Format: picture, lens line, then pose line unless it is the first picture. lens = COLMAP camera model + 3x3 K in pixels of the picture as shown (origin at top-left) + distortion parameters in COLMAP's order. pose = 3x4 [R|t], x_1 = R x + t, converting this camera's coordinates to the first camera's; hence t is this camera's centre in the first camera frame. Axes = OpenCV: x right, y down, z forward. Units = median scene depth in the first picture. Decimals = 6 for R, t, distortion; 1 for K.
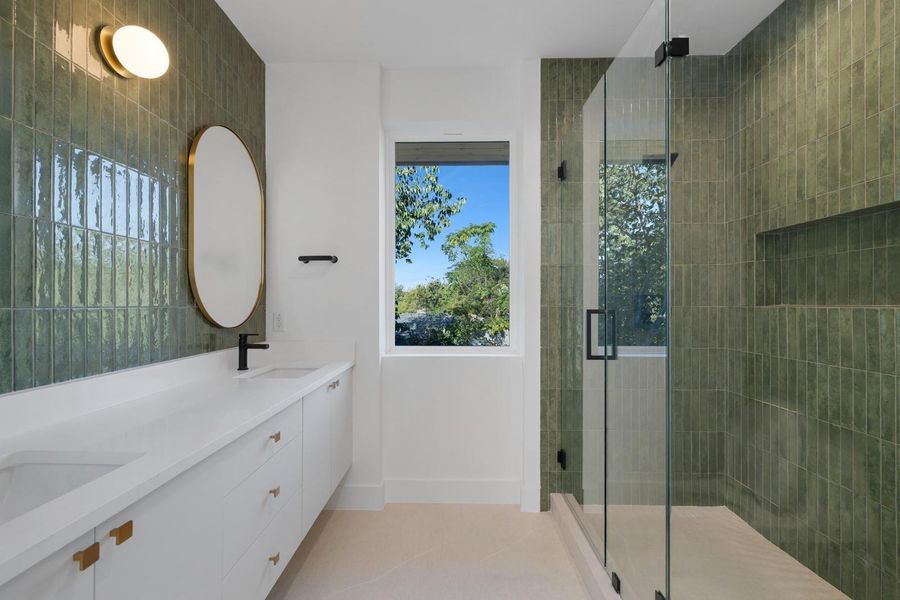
lens RADIAL K [[366.9, 0, 446.7], [0, 366.9, 298.2], [0, 0, 1]] dist [-0.001390, -0.000188]
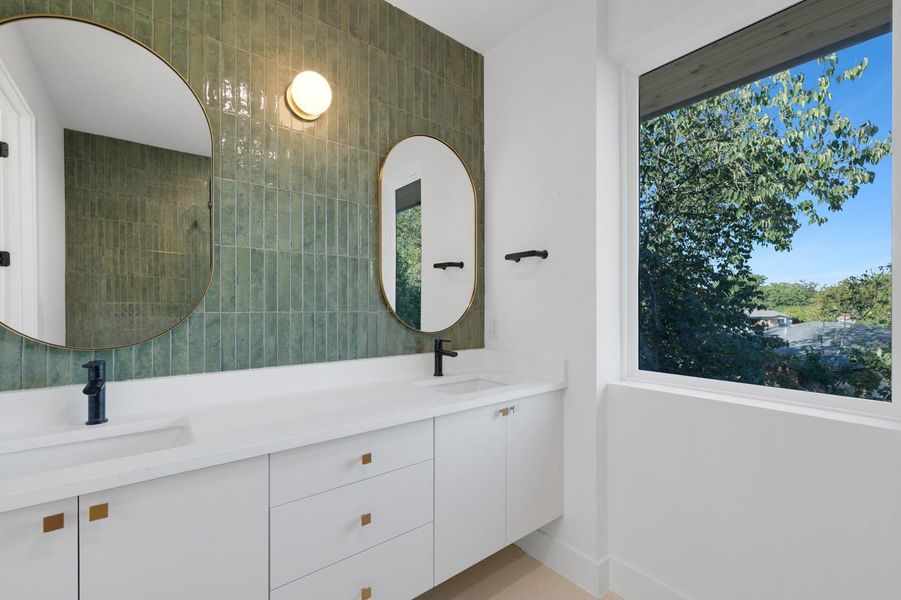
lens RADIAL K [[381.2, 0, 449.8], [0, 381.2, 303.7], [0, 0, 1]] dist [-0.000486, 0.000521]
pose [[0.644886, -0.003625, -0.764270, 0.245780], [0.008416, 0.999962, 0.002359, -0.000463], [0.764232, -0.007953, 0.644892, 0.360721]]
